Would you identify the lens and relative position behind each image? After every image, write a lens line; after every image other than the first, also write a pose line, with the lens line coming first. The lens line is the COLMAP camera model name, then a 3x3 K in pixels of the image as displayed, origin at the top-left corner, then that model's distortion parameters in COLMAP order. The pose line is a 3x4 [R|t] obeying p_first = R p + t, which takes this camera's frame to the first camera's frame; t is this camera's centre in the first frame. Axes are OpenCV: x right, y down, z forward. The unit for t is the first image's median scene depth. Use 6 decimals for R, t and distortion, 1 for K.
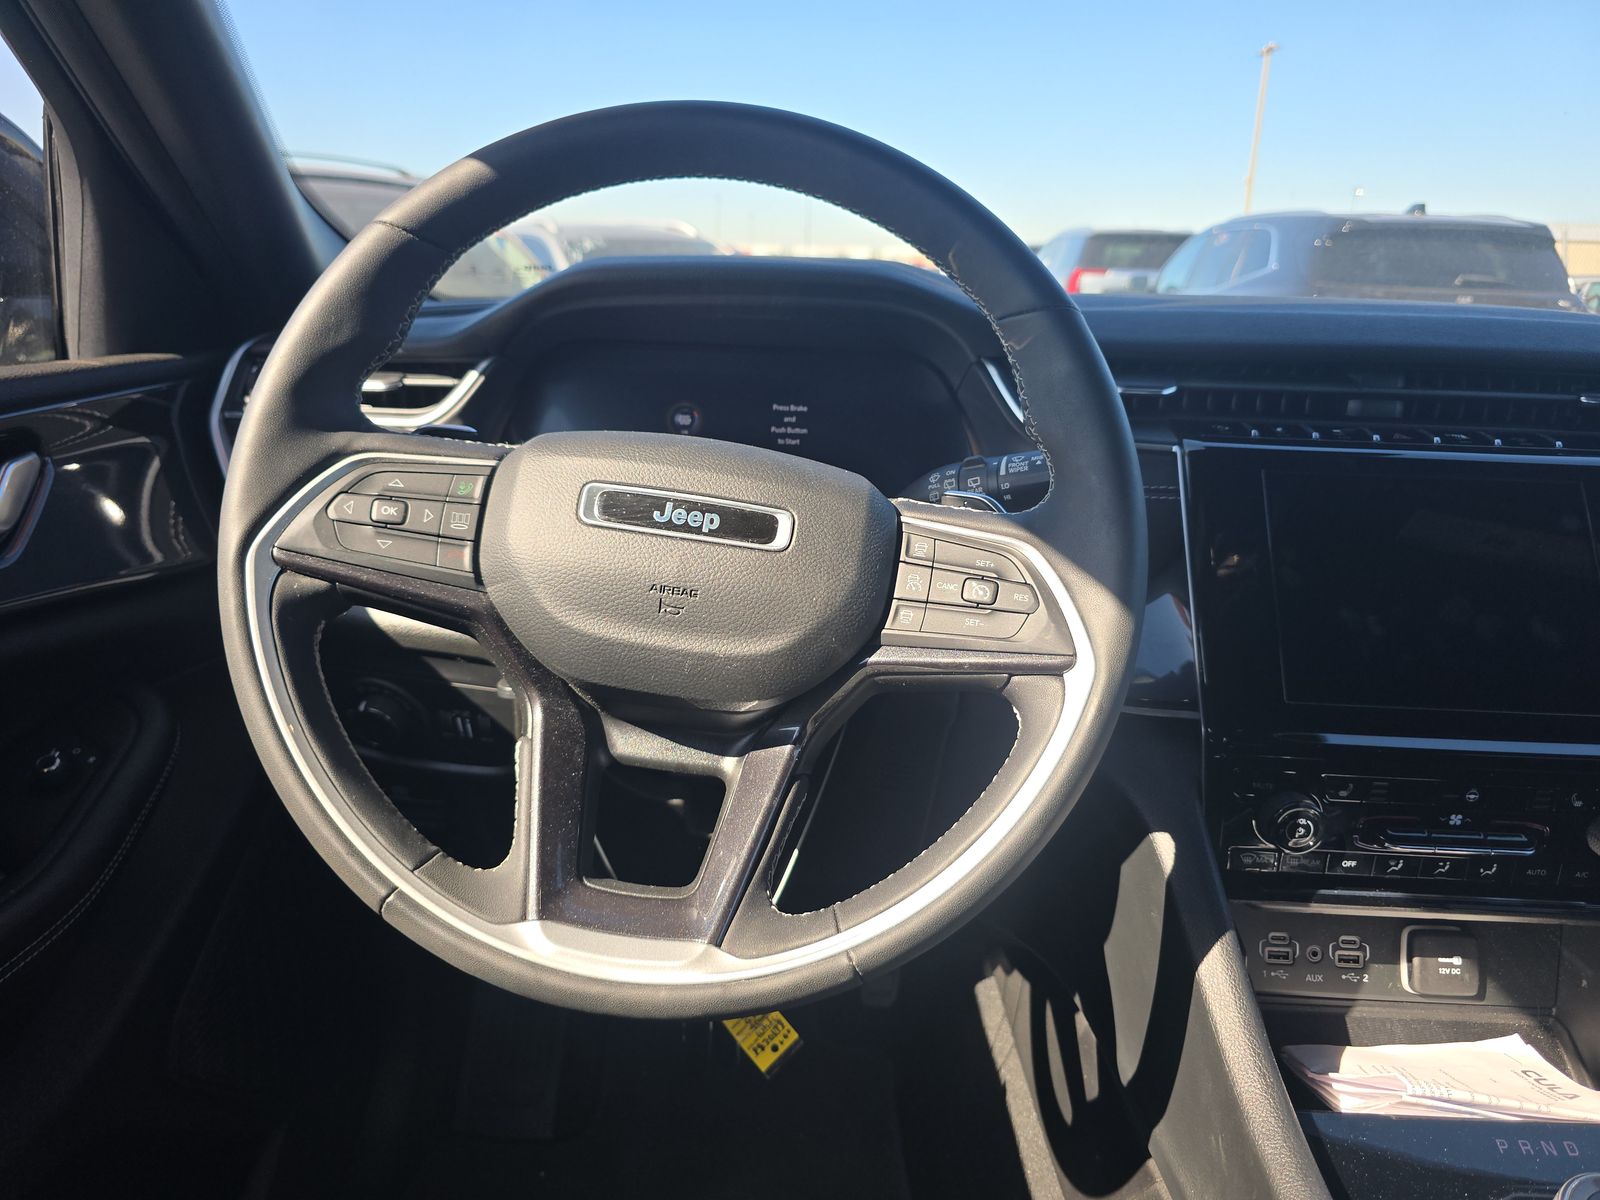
lens RADIAL K [[1055.6, 0, 800.0], [0, 1055.6, 600.0], [0, 0, 1]] dist [0.054272, -0.079199]
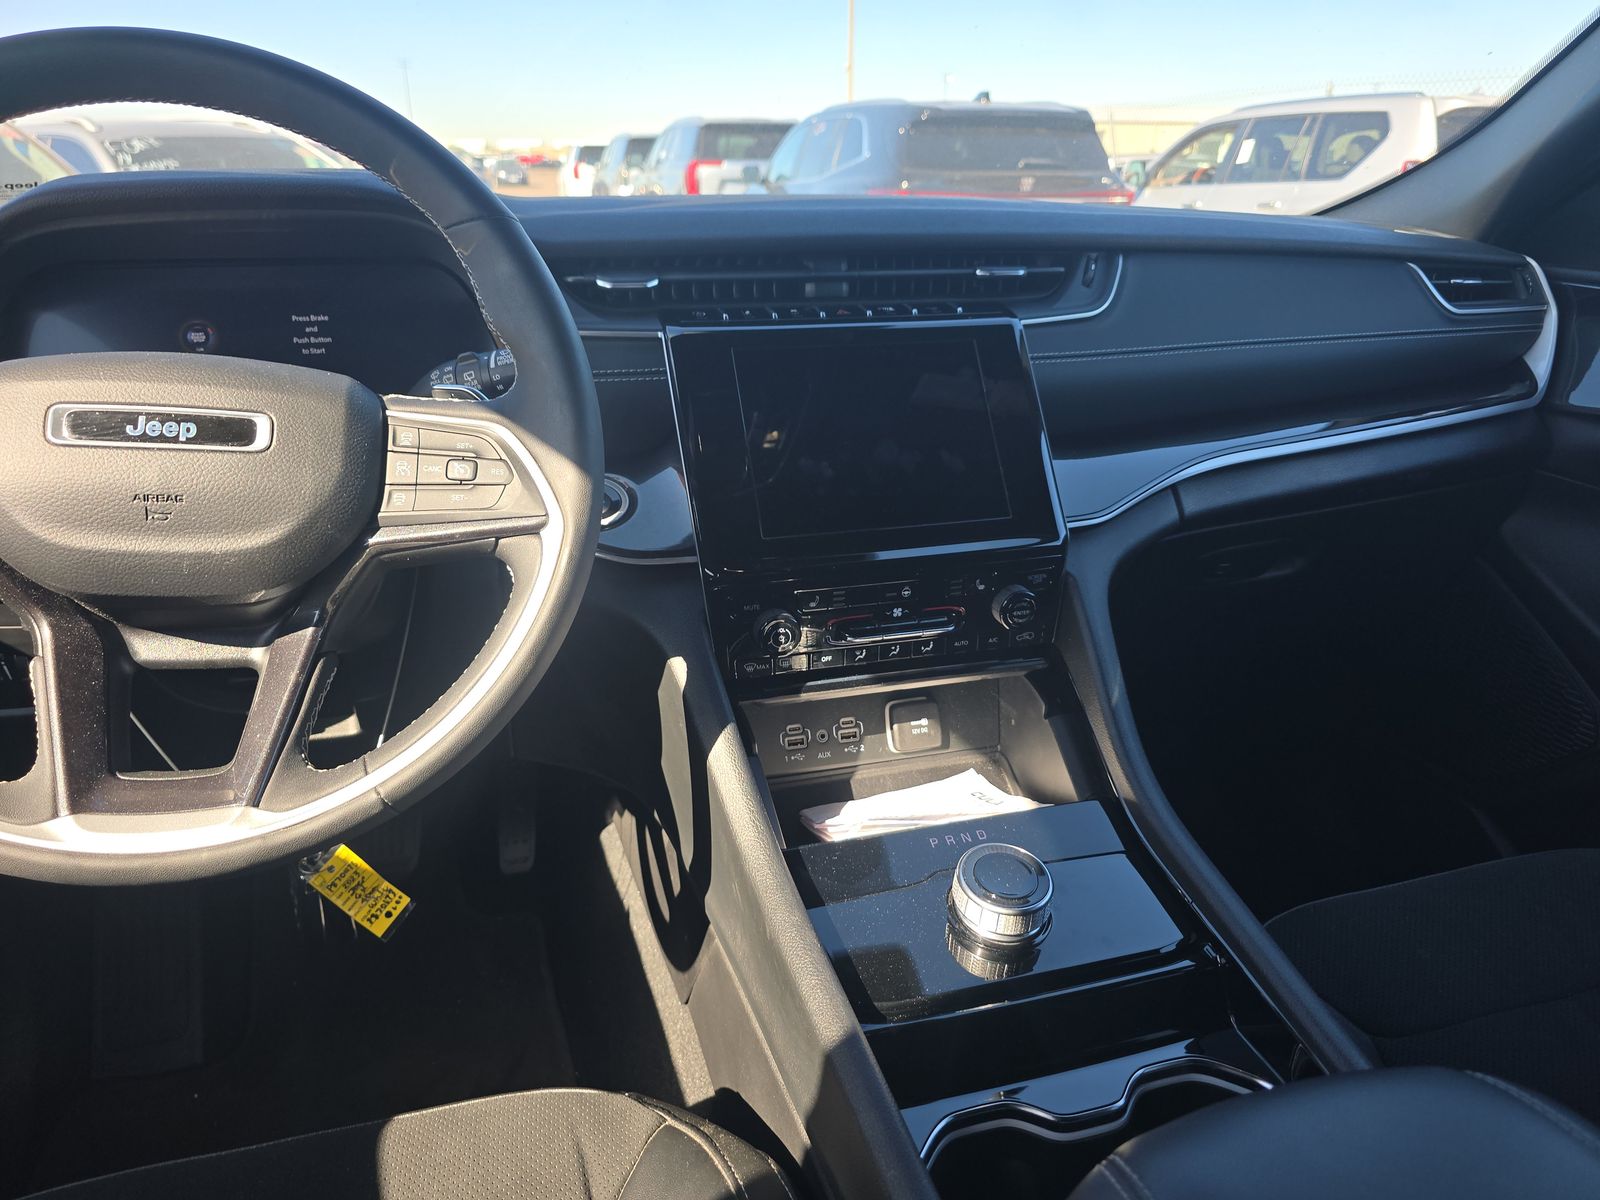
lens RADIAL K [[1055.6, 0, 800.0], [0, 1055.6, 600.0], [0, 0, 1]] dist [0.054272, -0.079199]
pose [[0.948372, -0.140122, 0.284528, 0.144700], [0.113829, 0.987720, 0.107016, 0.042489], [-0.296029, -0.069104, 0.952676, -0.190667]]
